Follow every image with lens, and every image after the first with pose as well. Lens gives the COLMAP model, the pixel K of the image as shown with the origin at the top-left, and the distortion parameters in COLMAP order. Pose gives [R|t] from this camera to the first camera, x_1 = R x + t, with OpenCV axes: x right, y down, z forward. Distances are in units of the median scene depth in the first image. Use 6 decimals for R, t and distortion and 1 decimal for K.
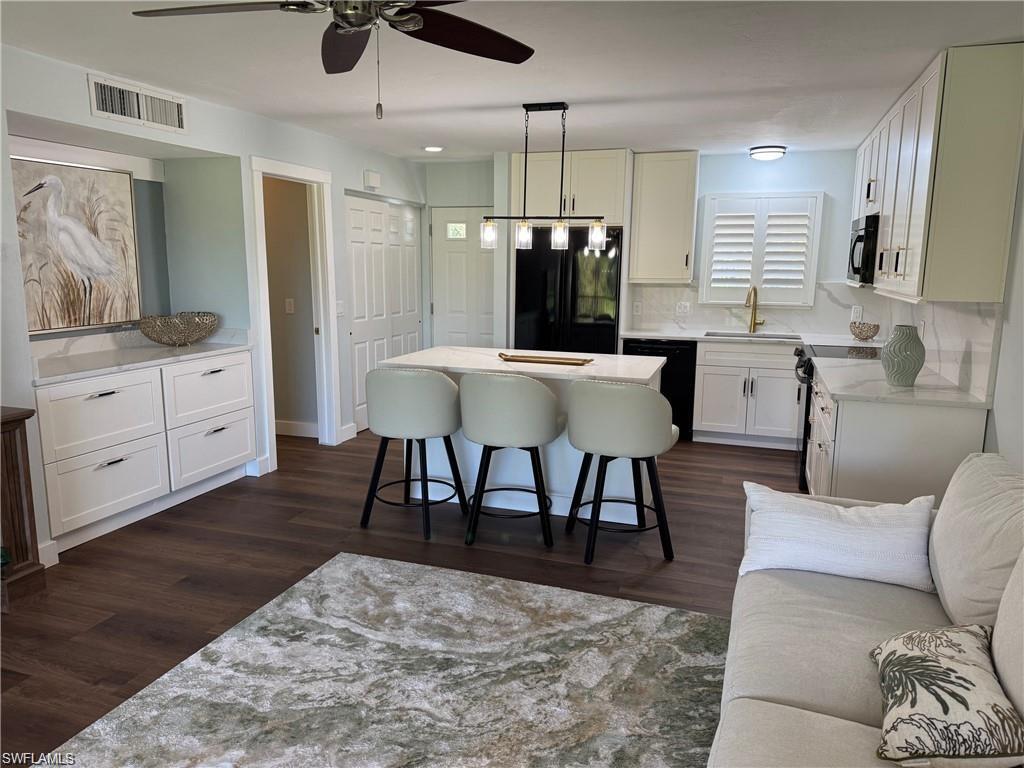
lens RADIAL K [[726.8, 0, 507.6], [0, 726.8, 381.2], [0, 0, 1]] dist [0.113631, -0.158688]
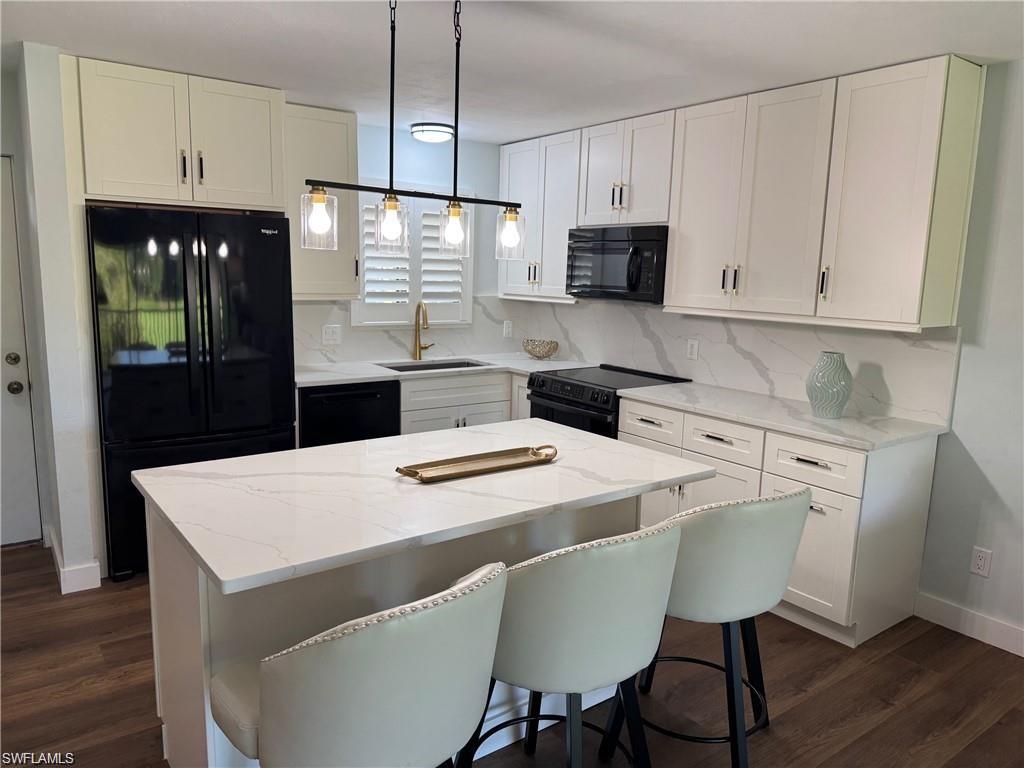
lens RADIAL K [[726.8, 0, 507.6], [0, 726.8, 381.2], [0, 0, 1]] dist [0.113631, -0.158688]
pose [[0.572816, -0.120270, 0.810813, -0.264287], [0.114298, 0.991233, 0.066284, -0.086638], [-0.811676, 0.054706, 0.581540, 0.474721]]
